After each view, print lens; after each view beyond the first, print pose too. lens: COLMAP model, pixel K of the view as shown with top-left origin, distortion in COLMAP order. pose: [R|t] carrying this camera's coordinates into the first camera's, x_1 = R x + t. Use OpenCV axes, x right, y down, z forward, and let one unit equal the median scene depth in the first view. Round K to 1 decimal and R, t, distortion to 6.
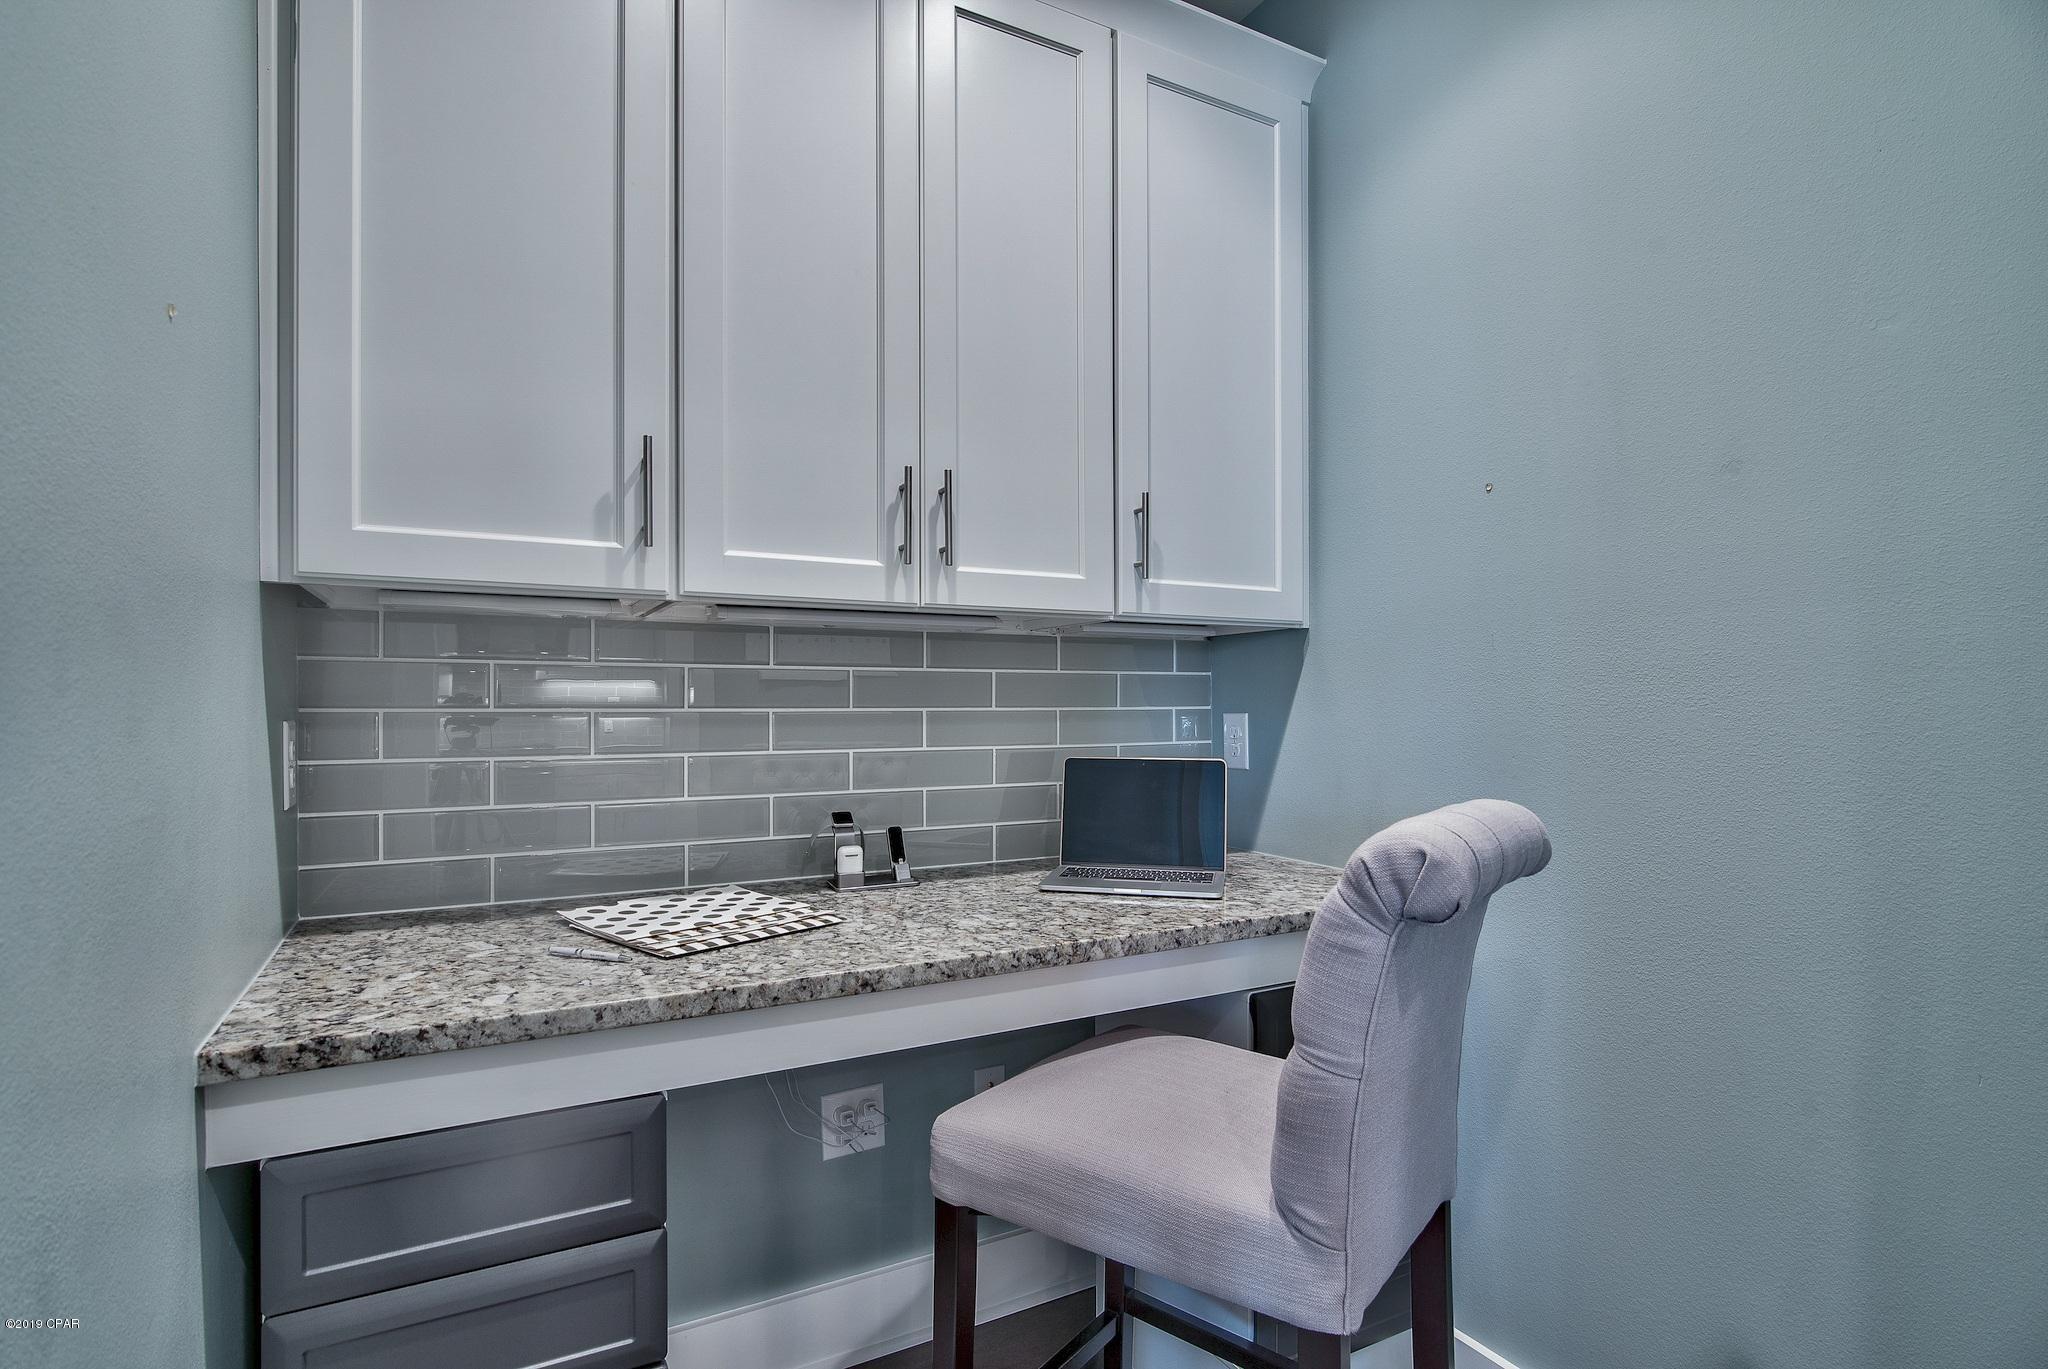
lens RADIAL K [[1016.1, 0, 1022.7], [0, 1016.1, 707.2], [0, 0, 1]] dist [-0.003751, -0.001131]
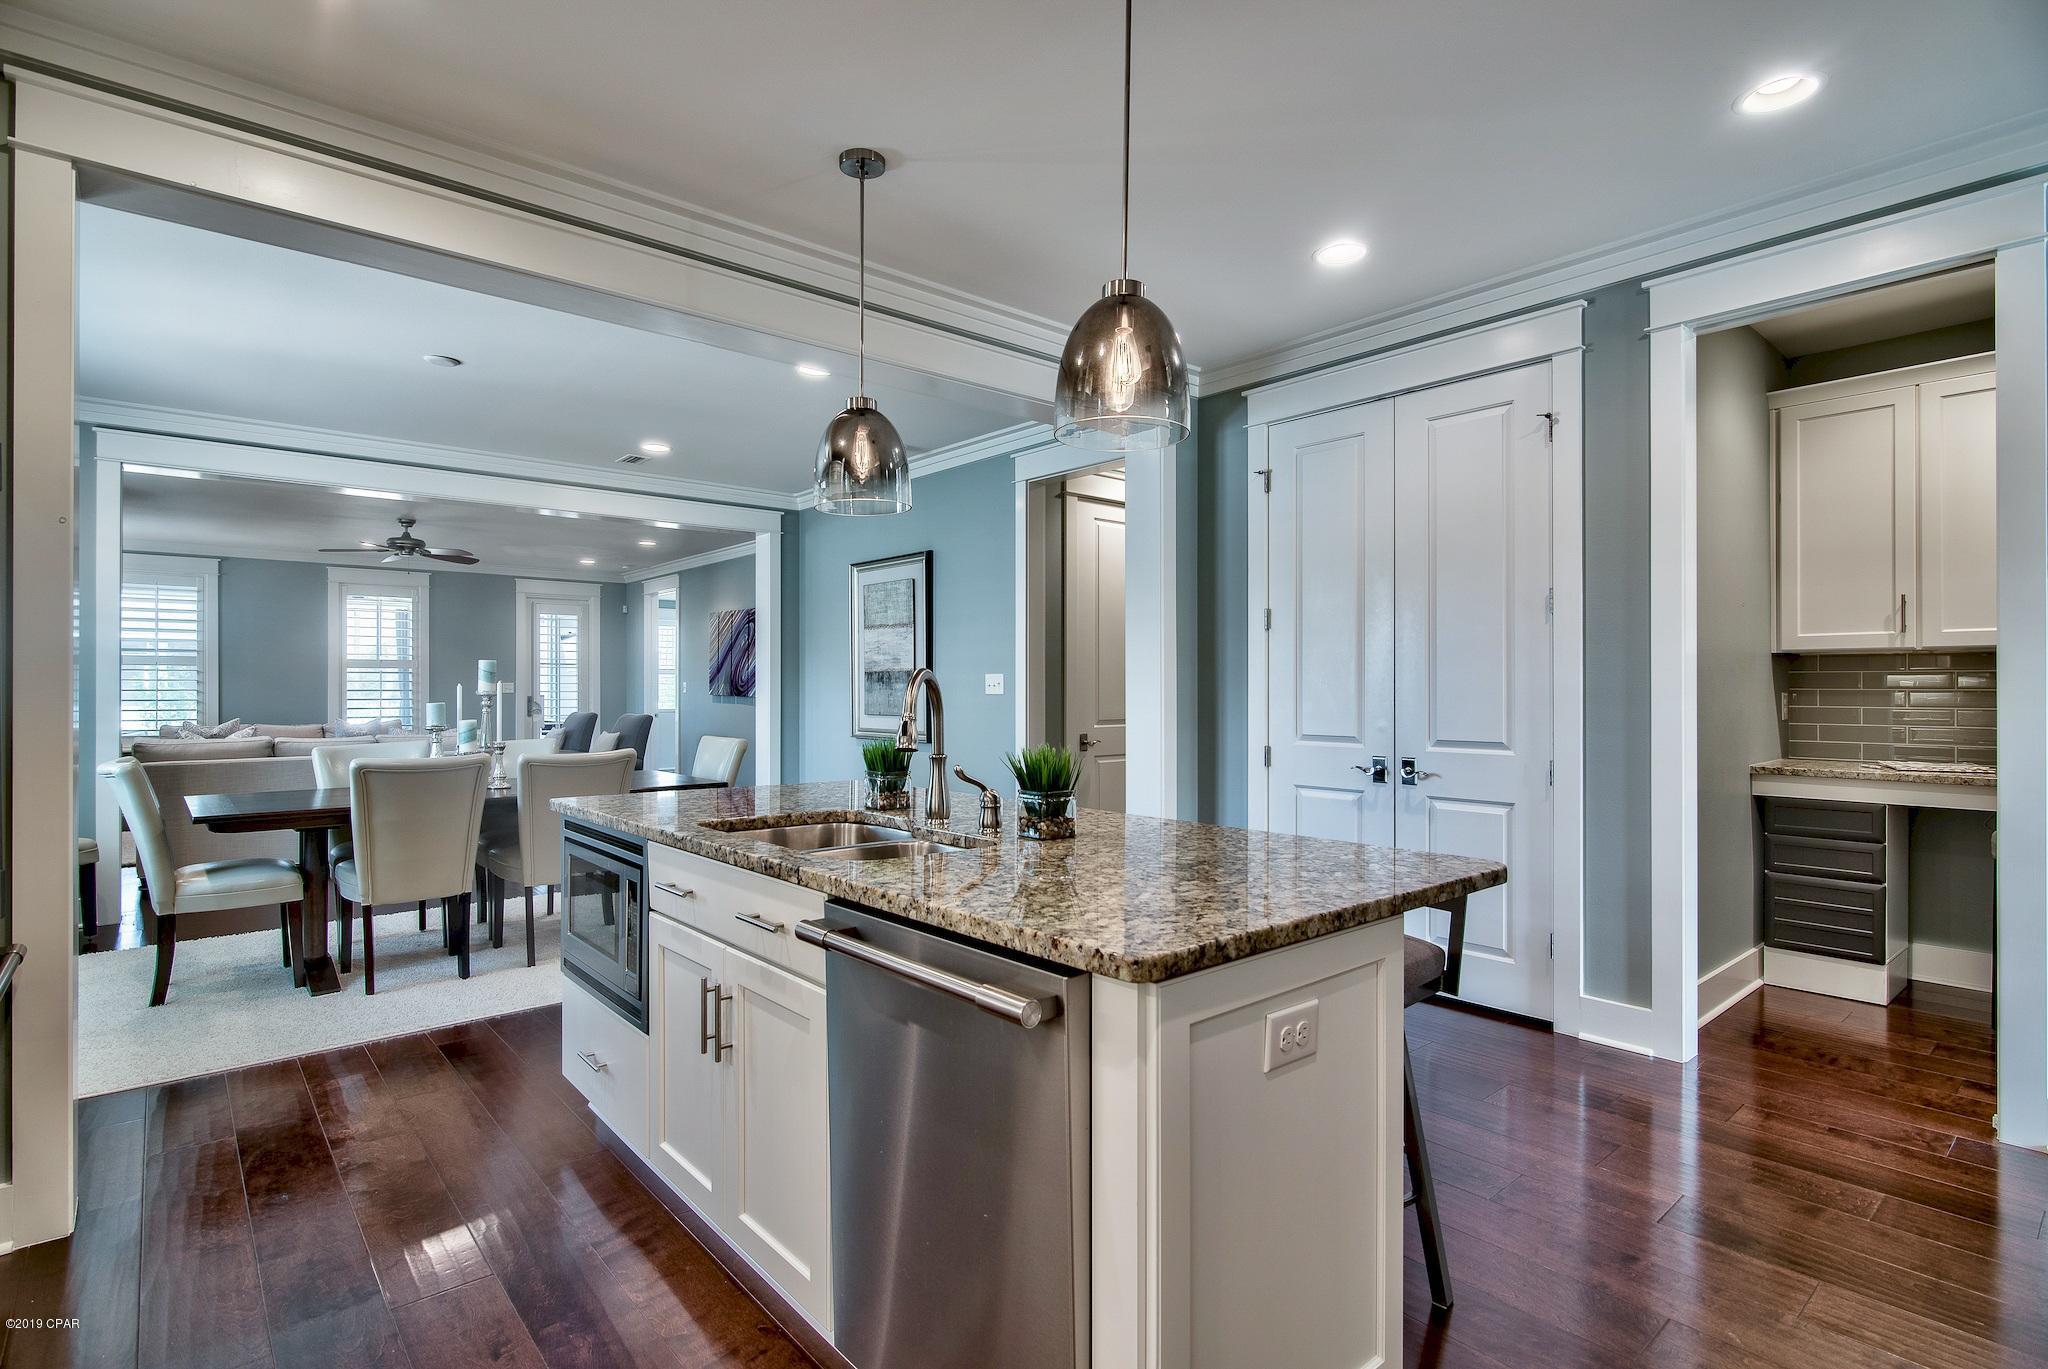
lens RADIAL K [[996.5, 0, 1024.0], [0, 996.5, 684.5], [0, 0, 1]] dist [-0.000275, 0.000135]
pose [[0.220279, -0.000091, -0.975437, 1.739430], [0.003270, 0.999994, 0.000645, -0.019730], [0.975431, -0.003332, 0.220278, -1.944405]]
